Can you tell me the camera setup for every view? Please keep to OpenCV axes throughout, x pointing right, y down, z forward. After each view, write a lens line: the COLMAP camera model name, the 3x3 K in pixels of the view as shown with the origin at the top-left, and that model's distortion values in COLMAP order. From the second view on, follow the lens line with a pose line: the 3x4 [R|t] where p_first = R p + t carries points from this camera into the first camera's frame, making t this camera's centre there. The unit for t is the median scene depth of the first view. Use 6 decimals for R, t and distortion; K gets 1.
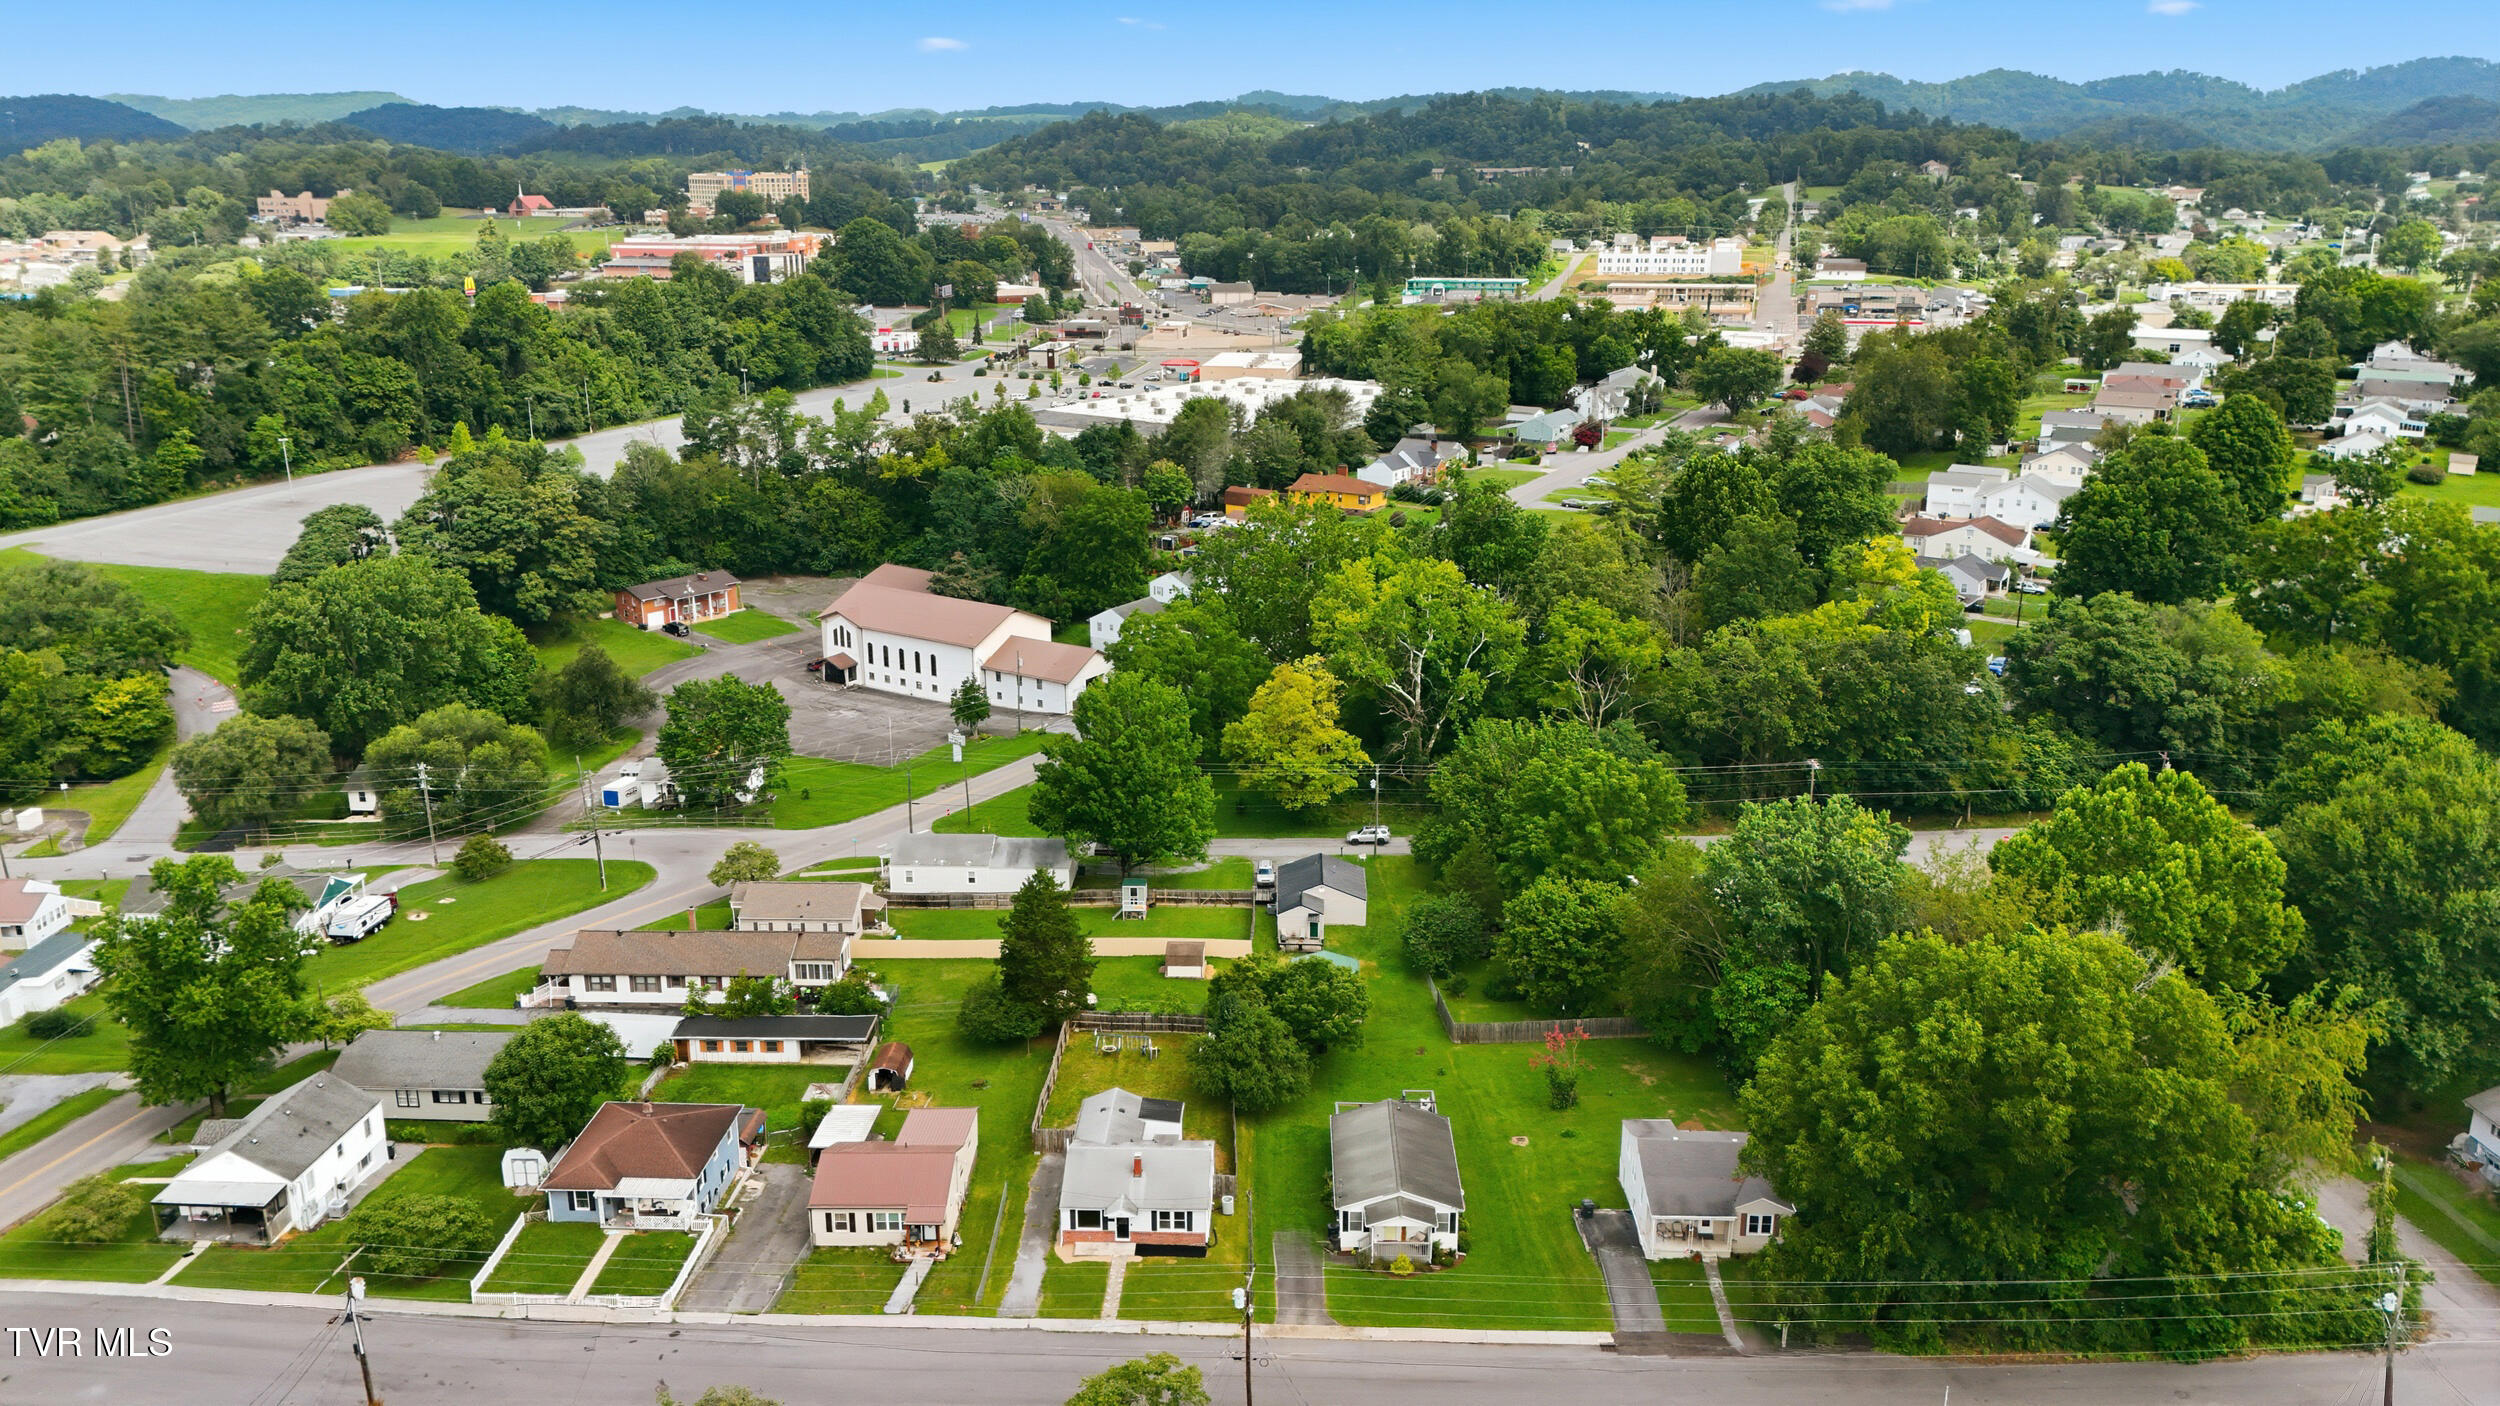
lens RADIAL K [[1735.3, 0, 1250.0], [0, 1735.3, 703.0], [0, 0, 1]] dist [0.051060, -0.053119]
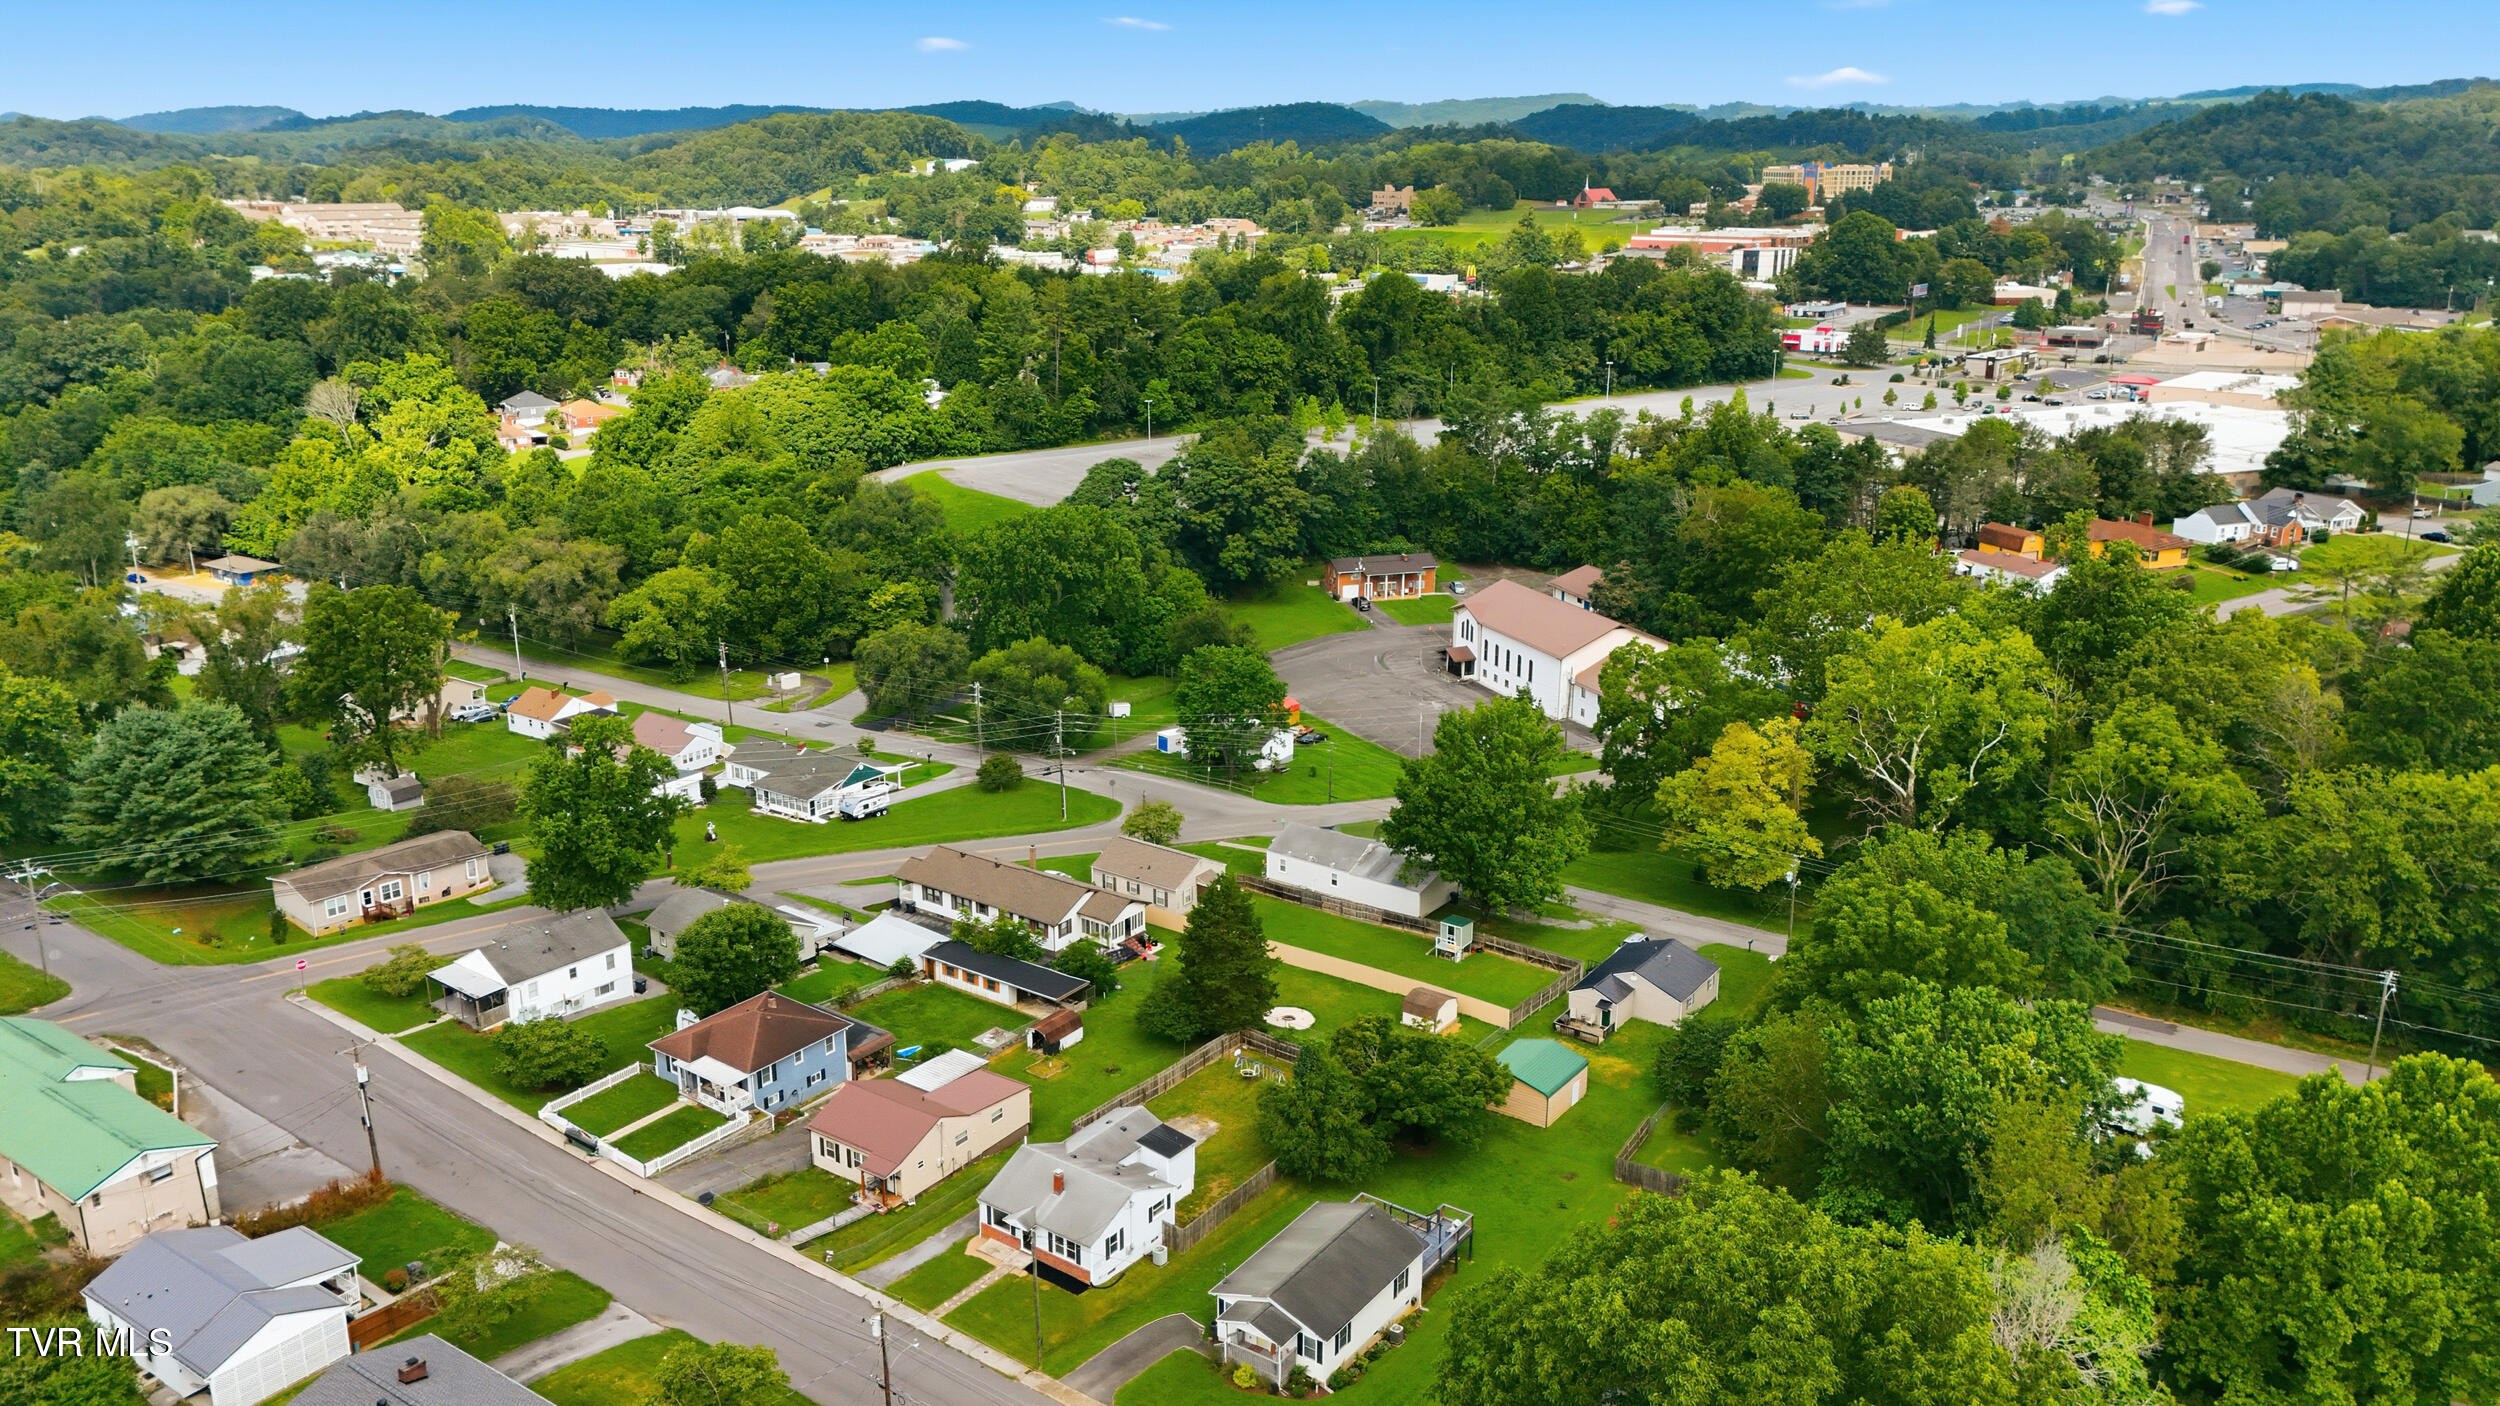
lens RADIAL K [[1737.7, 0, 1250.0], [0, 1737.7, 703.0], [0, 0, 1]] dist [0.094594, -0.128699]
pose [[0.838087, 0.160512, -0.521388, 0.181413], [-0.159311, 0.986085, 0.047493, -0.023216], [0.521757, 0.043260, 0.851997, 0.076216]]
